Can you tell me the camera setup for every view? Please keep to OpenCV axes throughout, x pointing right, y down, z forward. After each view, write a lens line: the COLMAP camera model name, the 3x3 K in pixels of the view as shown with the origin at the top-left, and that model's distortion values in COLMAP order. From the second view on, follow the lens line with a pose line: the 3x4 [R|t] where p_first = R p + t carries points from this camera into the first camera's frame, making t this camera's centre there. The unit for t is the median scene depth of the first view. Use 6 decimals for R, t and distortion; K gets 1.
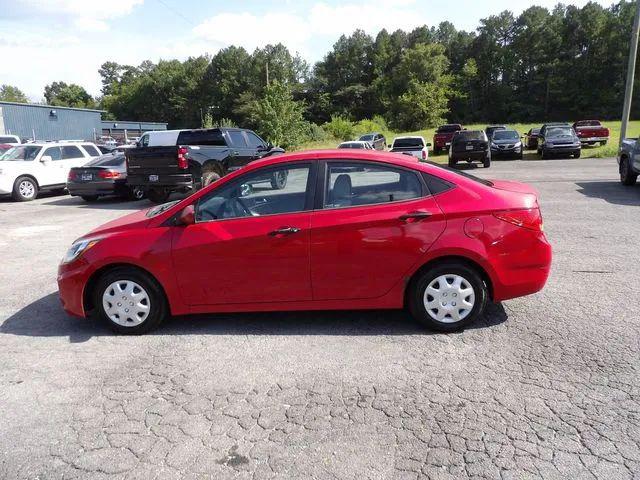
lens RADIAL K [[452.5, 0, 320.8], [0, 452.5, 238.4], [0, 0, 1]] dist [-0.019320, 0.020343]
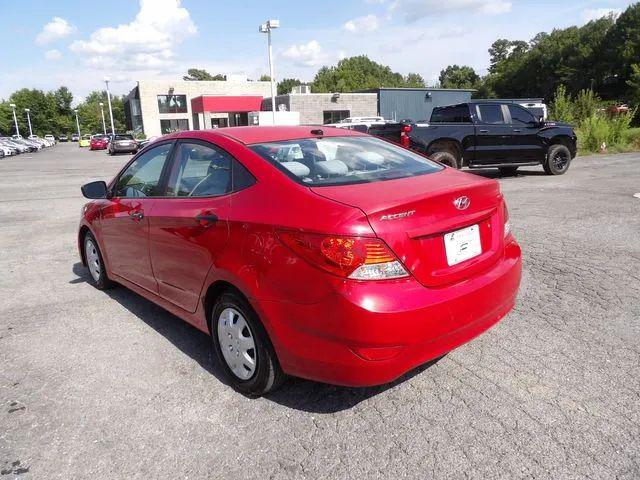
lens RADIAL K [[452.5, 0, 324.4], [0, 452.5, 234.4], [0, 0, 1]] dist [-0.019320, 0.020343]
pose [[0.704842, 0.148478, -0.693651, 0.219401], [-0.121195, 0.988678, 0.088479, -0.028450], [0.698934, 0.021704, 0.714857, 0.157488]]
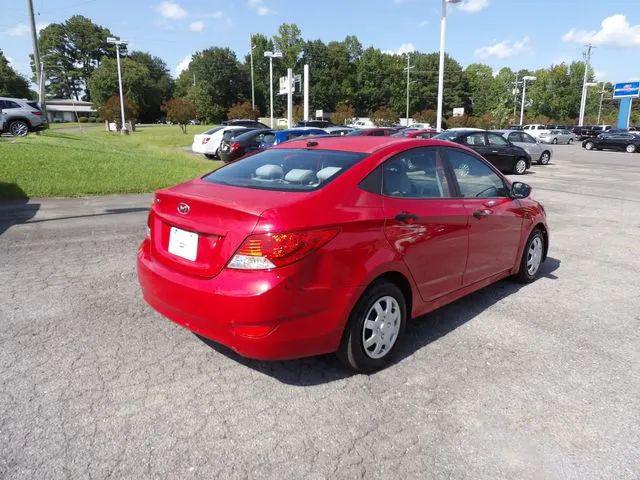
lens RADIAL K [[452.5, 0, 321.4], [0, 452.5, 238.3], [0, 0, 1]] dist [-0.019320, 0.020343]
pose [[-0.669146, 0.171455, -0.723081, 0.242350], [-0.147980, 0.922791, 0.355752, -0.097949], [0.728248, 0.345051, -0.592110, 0.474909]]
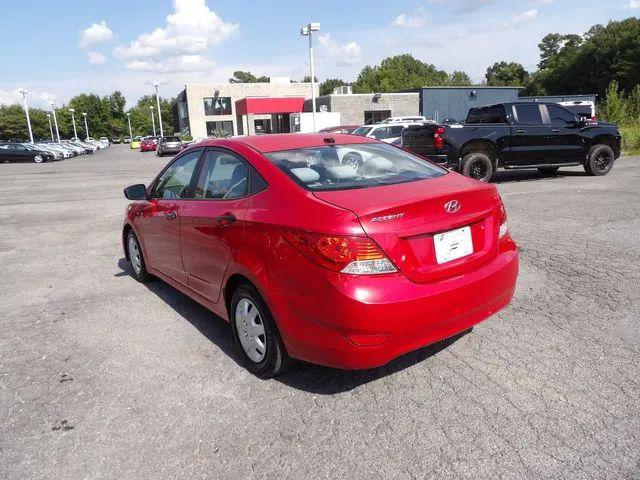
lens RADIAL K [[452.5, 0, 324.5], [0, 452.5, 235.0], [0, 0, 1]] dist [-0.019320, 0.020343]
pose [[0.636568, 0.156501, -0.755174, 0.244144], [-0.122984, 0.987263, 0.100930, -0.032035], [0.761351, 0.028625, 0.647707, 0.155256]]
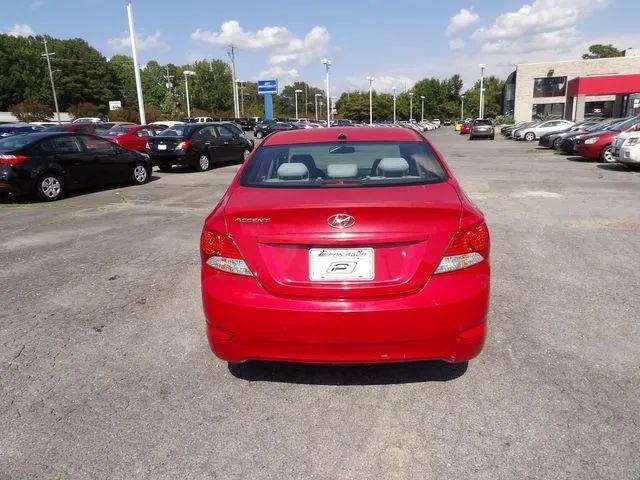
lens RADIAL K [[452.5, 0, 324.2], [0, 452.5, 234.2], [0, 0, 1]] dist [-0.019320, 0.020343]
pose [[-0.009379, 0.244081, -0.969710, 0.292200], [-0.177846, 0.953884, 0.241818, -0.063730], [0.984014, 0.174727, 0.034463, 0.300683]]
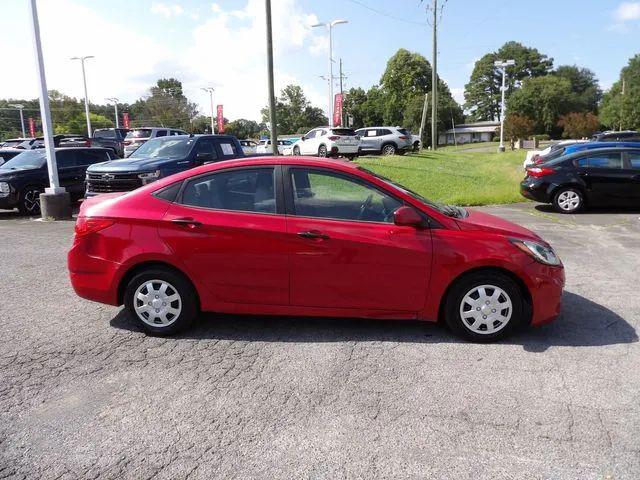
lens RADIAL K [[452.5, 0, 317.6], [0, 452.5, 235.1], [0, 0, 1]] dist [-0.019320, 0.020343]
pose [[-0.998352, 0.026158, 0.051076, -0.031431], [0.043006, 0.930350, 0.364142, -0.123064], [-0.037993, 0.365739, -0.929942, 0.619941]]
